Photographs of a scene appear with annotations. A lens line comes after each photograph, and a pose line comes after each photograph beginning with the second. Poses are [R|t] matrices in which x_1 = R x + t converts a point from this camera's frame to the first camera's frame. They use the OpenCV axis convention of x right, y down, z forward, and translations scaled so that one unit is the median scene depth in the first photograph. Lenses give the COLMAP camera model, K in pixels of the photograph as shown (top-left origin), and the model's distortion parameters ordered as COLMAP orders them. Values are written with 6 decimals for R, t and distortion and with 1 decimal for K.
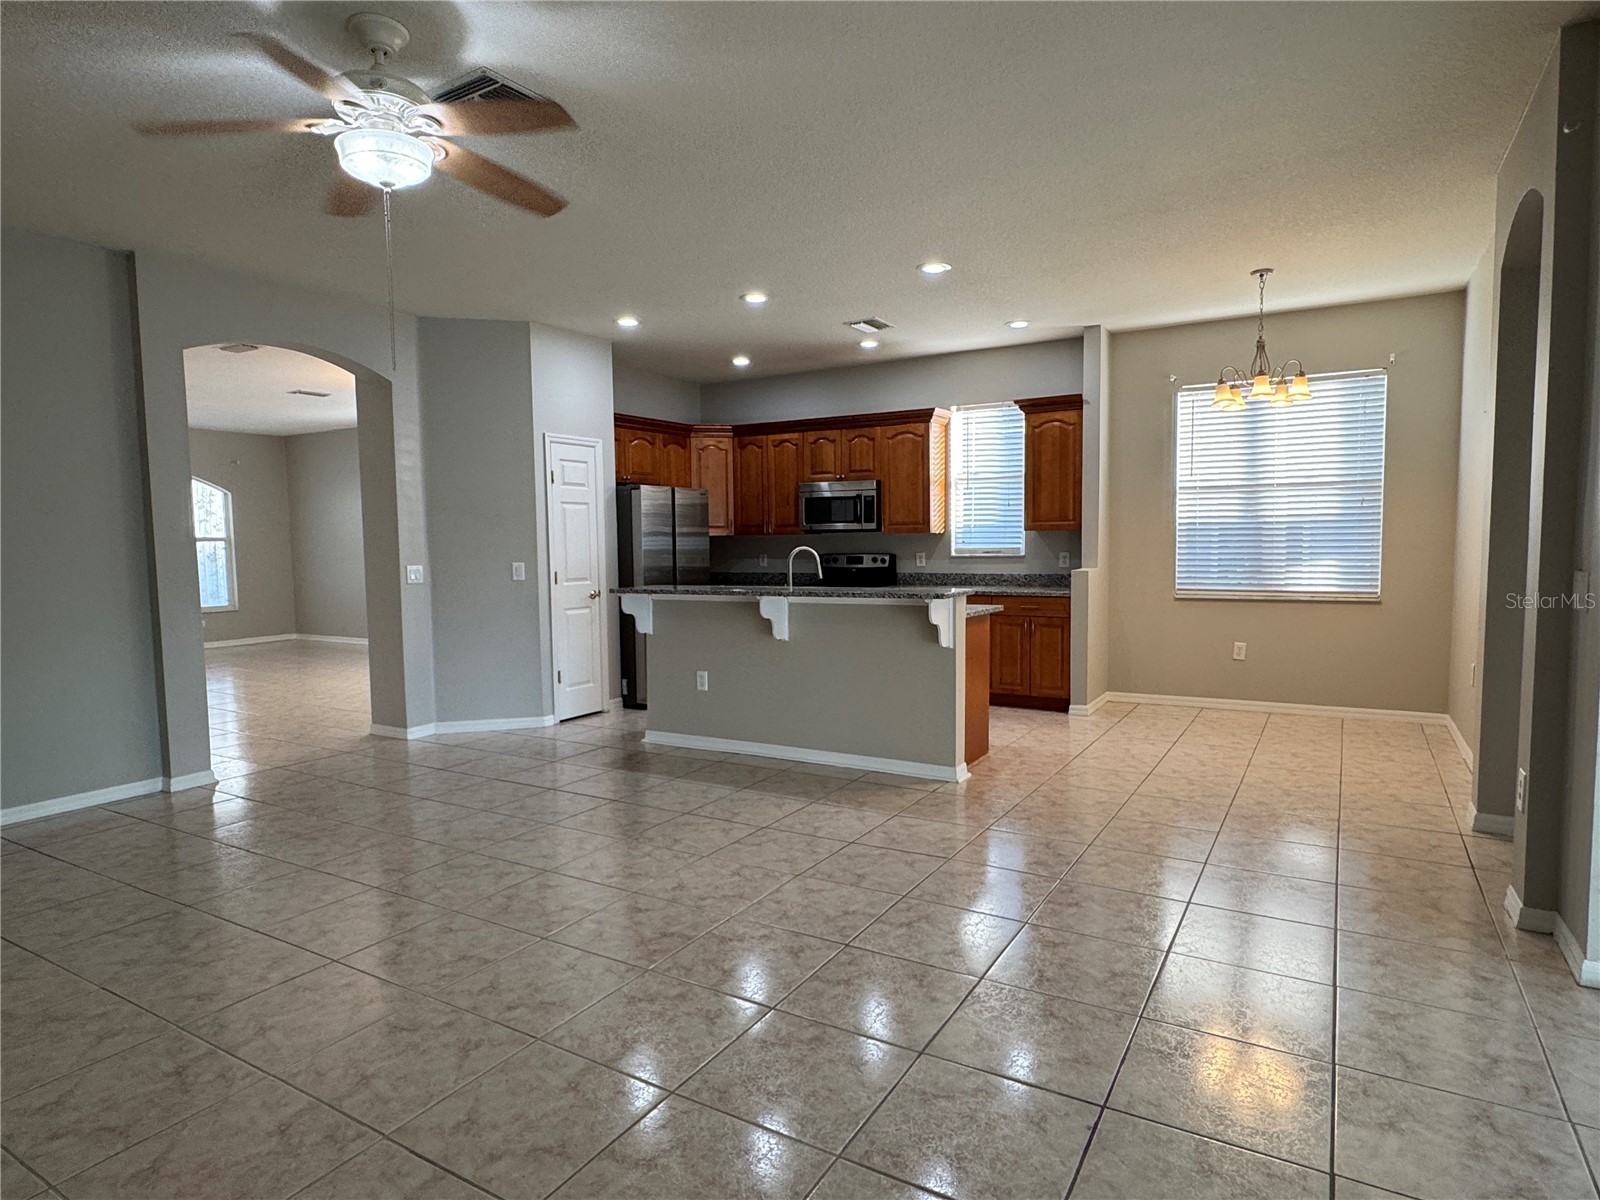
lens RADIAL K [[914.0, 0, 793.5], [0, 914.0, 604.5], [0, 0, 1]] dist [-0.002938, 0.001708]
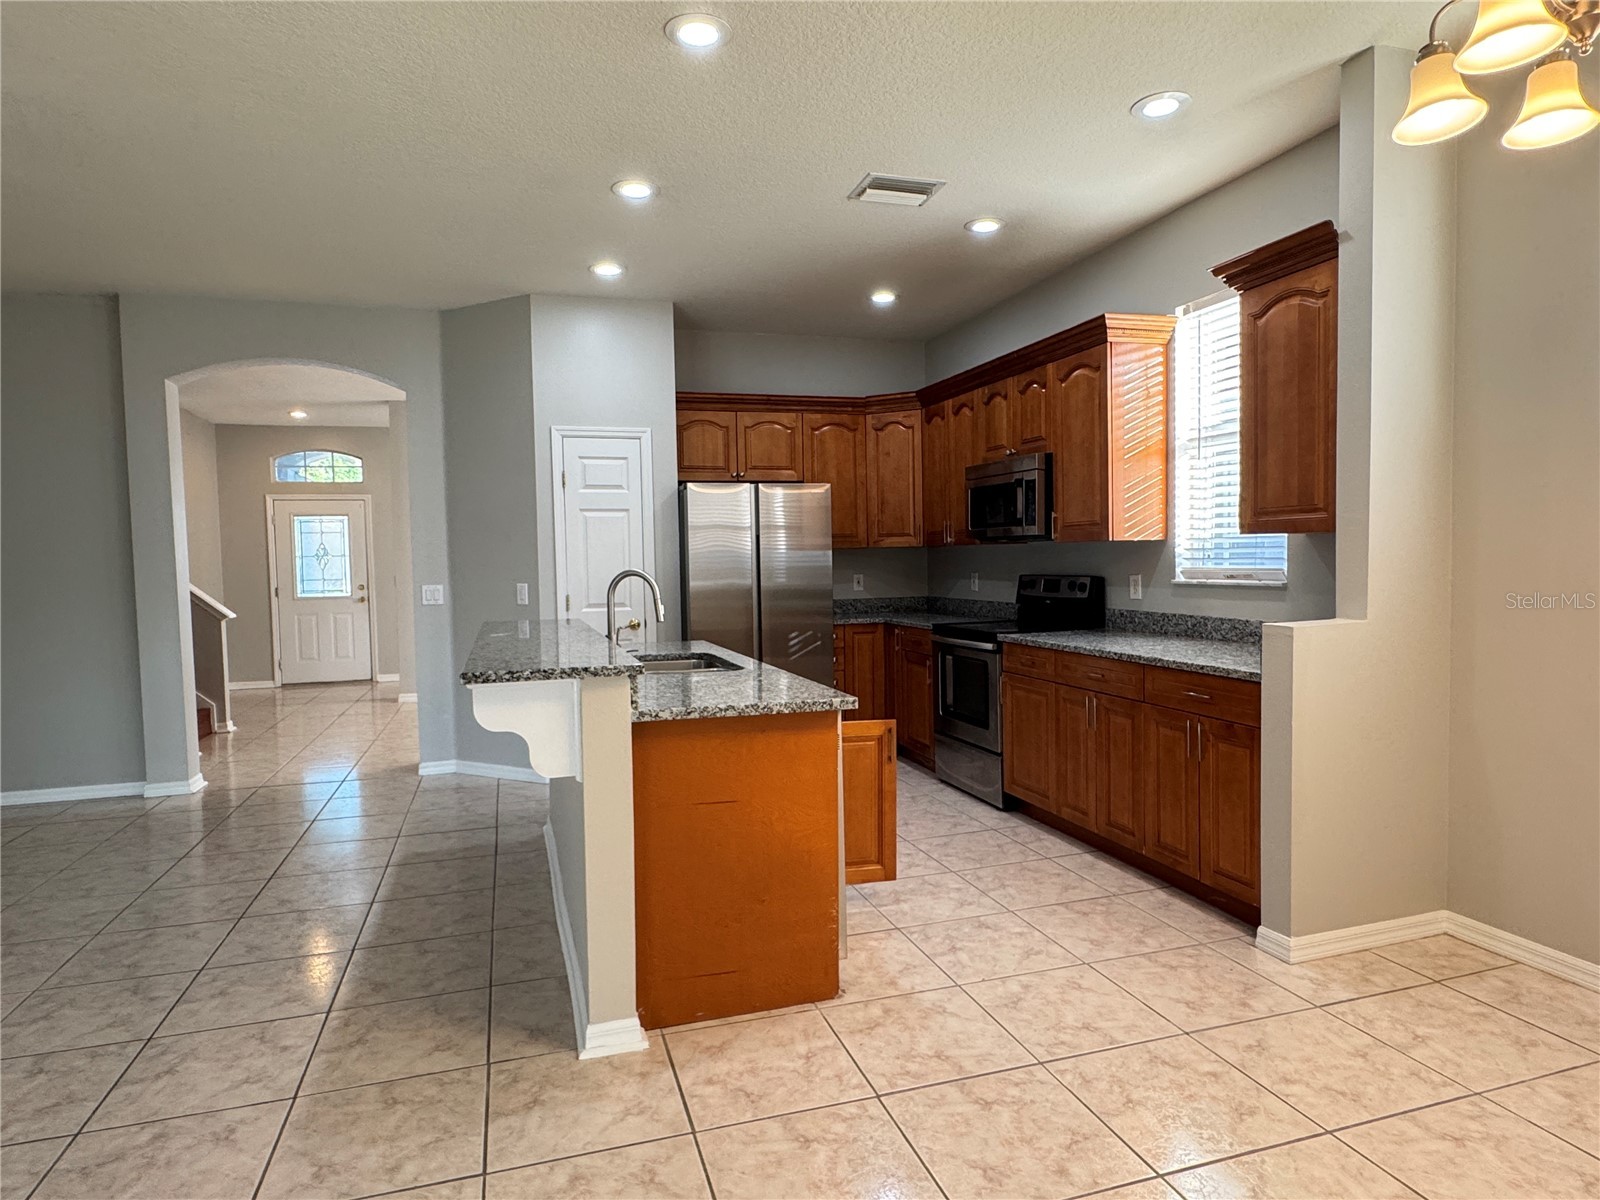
lens RADIAL K [[914.0, 0, 791.9], [0, 914.0, 600.2], [0, 0, 1]] dist [-0.002938, 0.001708]
pose [[0.746700, 0.030858, -0.664444, 0.423378], [-0.038817, 0.999242, 0.002785, -0.040585], [0.664027, 0.023712, 0.747332, 0.512032]]
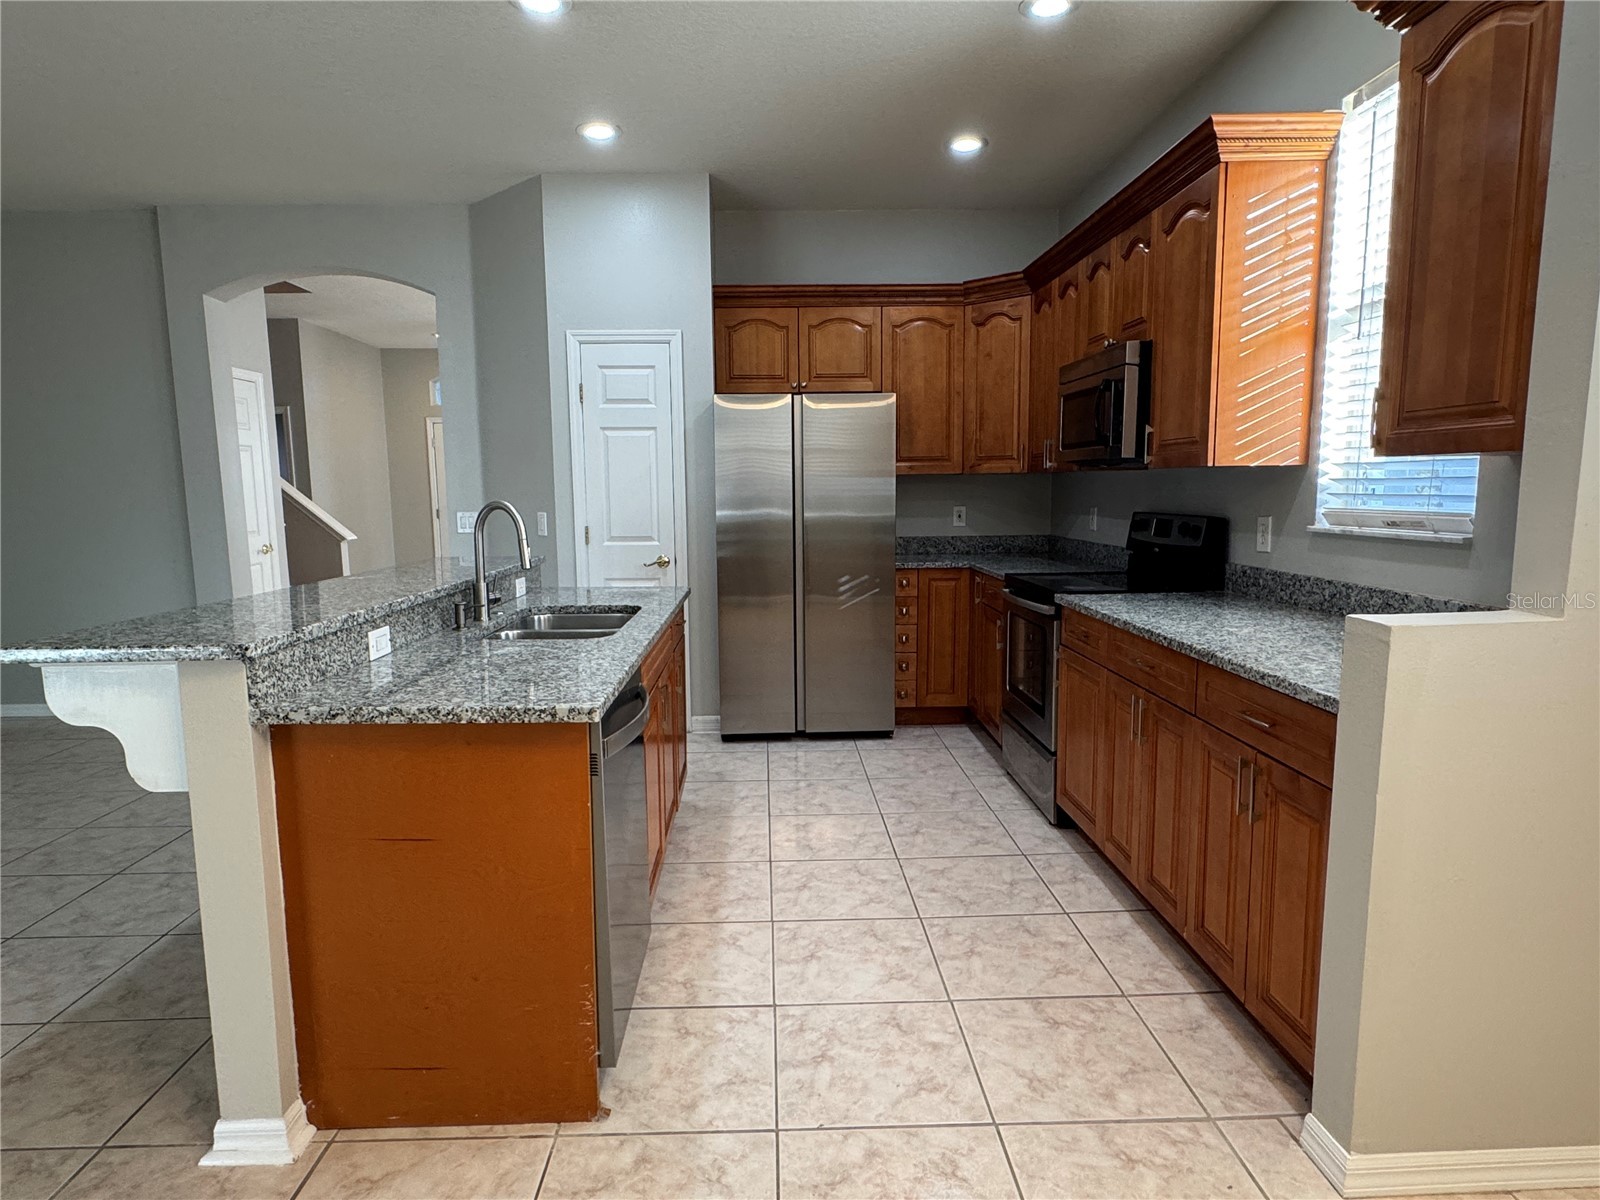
lens RADIAL K [[914.0, 0, 793.8], [0, 914.0, 606.5], [0, 0, 1]] dist [-0.002938, 0.001708]
pose [[0.541873, 0.118723, -0.832033, 0.426370], [-0.057385, 0.992889, 0.104303, -0.056513], [0.838499, -0.008773, 0.544832, 0.728338]]
